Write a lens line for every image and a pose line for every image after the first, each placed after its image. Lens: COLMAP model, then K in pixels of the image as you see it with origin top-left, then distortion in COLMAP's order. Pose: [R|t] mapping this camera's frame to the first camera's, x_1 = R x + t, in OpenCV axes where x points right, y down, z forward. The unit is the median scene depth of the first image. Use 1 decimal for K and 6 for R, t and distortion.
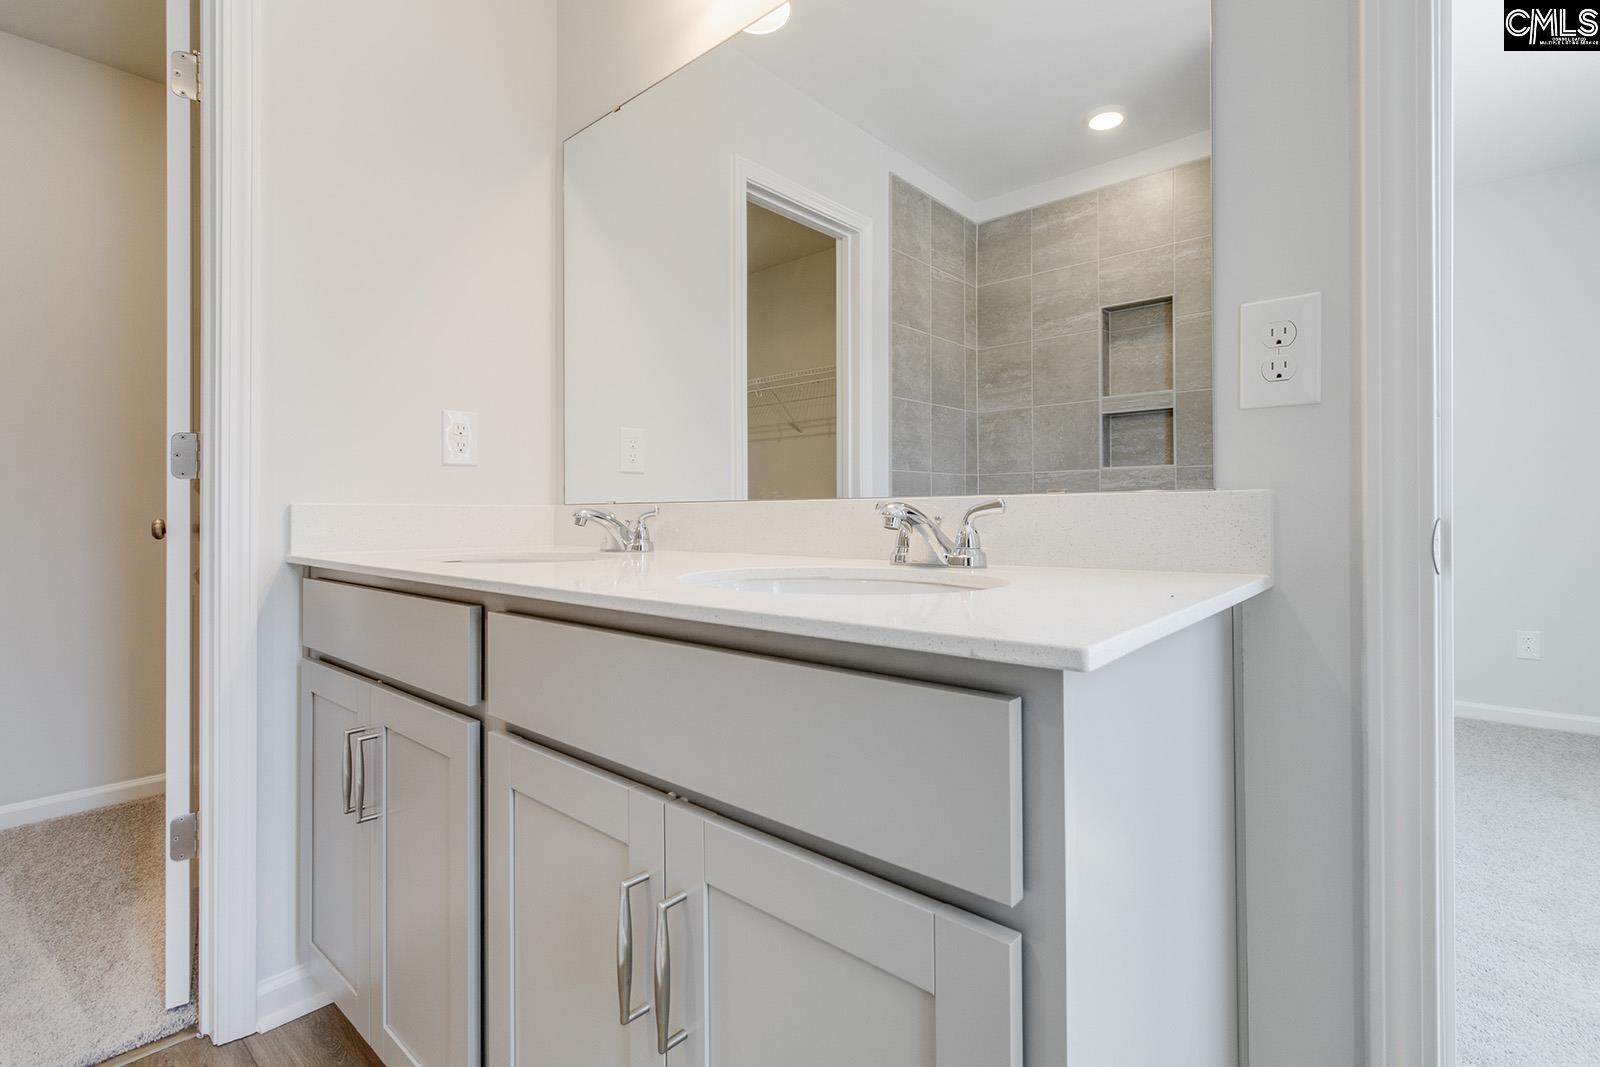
lens RADIAL K [[738.4, 0, 817.2], [0, 738.4, 511.1], [0, 0, 1]] dist [0.002862, 0.000392]
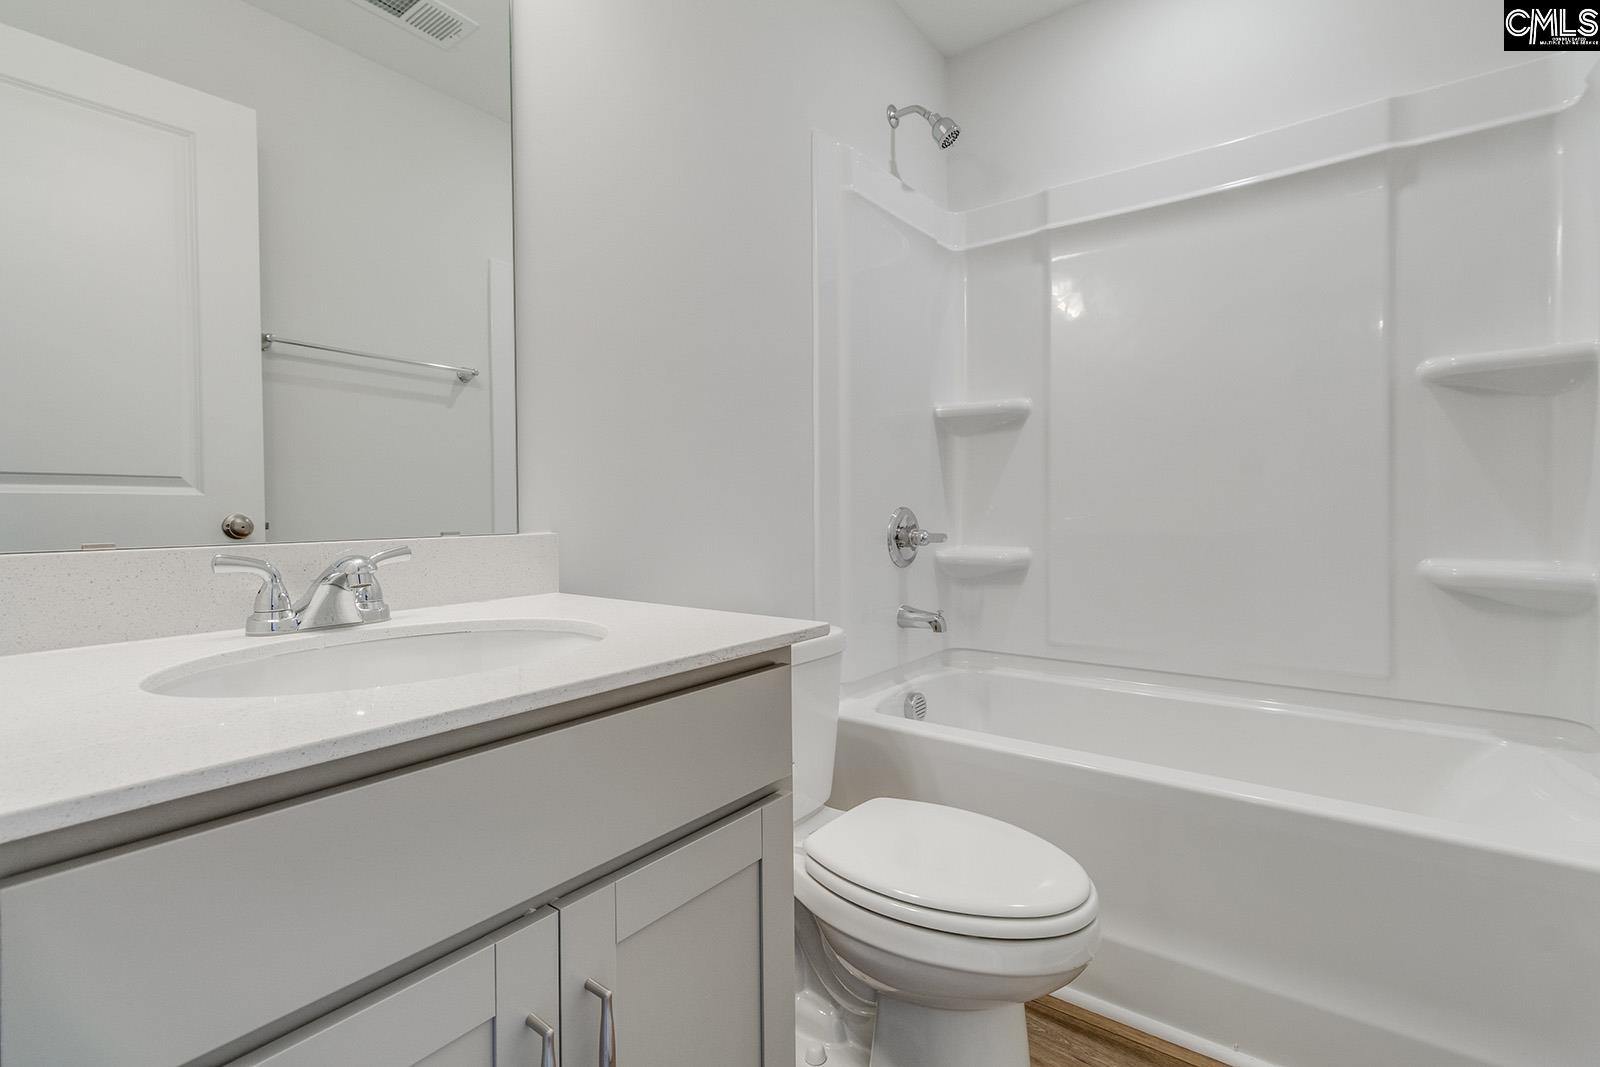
lens RADIAL K [[738.4, 0, 817.2], [0, 738.4, 511.1], [0, 0, 1]] dist [0.002862, 0.000392]
pose [[-0.062106, -0.035192, 0.997449, -1.082495], [-0.010278, 0.999348, 0.034619, -0.139519], [-0.998017, -0.008101, -0.062427, 0.704774]]
